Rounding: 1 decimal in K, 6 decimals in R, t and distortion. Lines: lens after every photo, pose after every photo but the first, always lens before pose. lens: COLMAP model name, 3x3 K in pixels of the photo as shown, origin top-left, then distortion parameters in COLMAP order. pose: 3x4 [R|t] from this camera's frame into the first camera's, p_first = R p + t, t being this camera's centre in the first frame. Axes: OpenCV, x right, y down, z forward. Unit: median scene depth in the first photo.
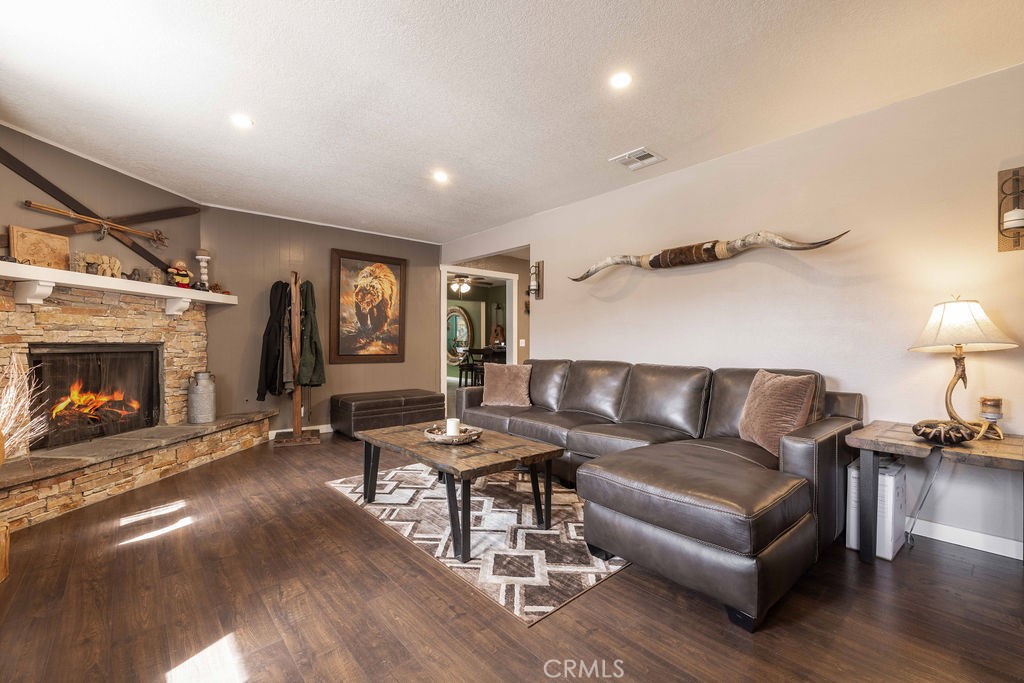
lens RADIAL K [[432.4, 0, 504.3], [0, 432.4, 341.3], [0, 0, 1]] dist [-0.000500, 0.000768]
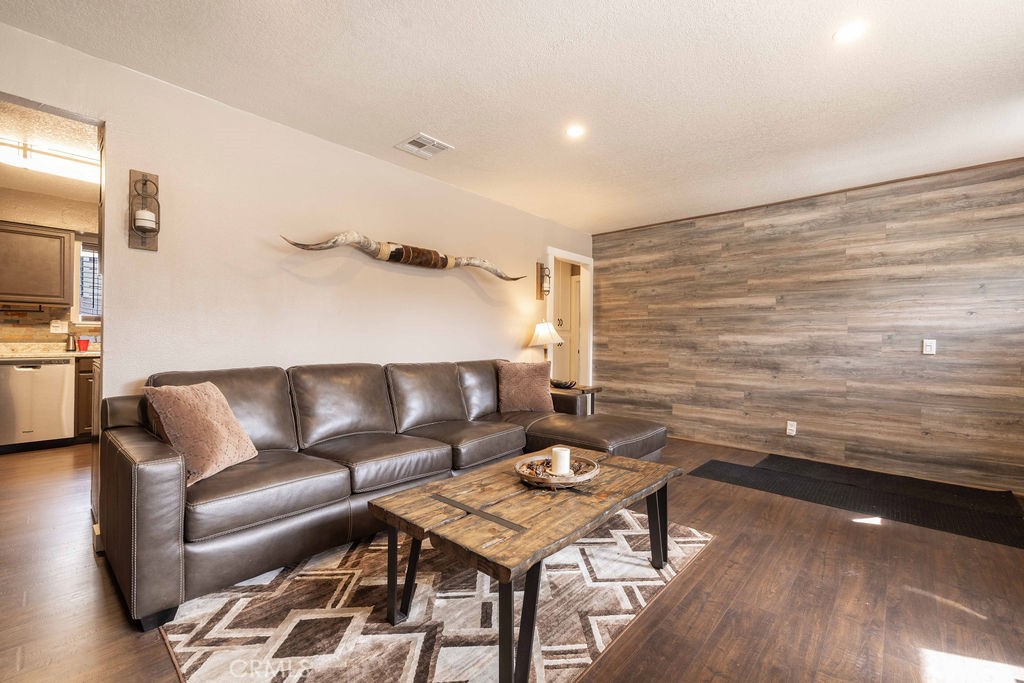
lens RADIAL K [[432.4, 0, 509.9], [0, 432.4, 338.8], [0, 0, 1]] dist [-0.000500, 0.000768]
pose [[-0.115374, -0.000077, 0.993322, -0.825709], [-0.009373, 0.999956, -0.001011, -0.003109], [-0.993278, -0.009427, -0.115370, 1.168227]]
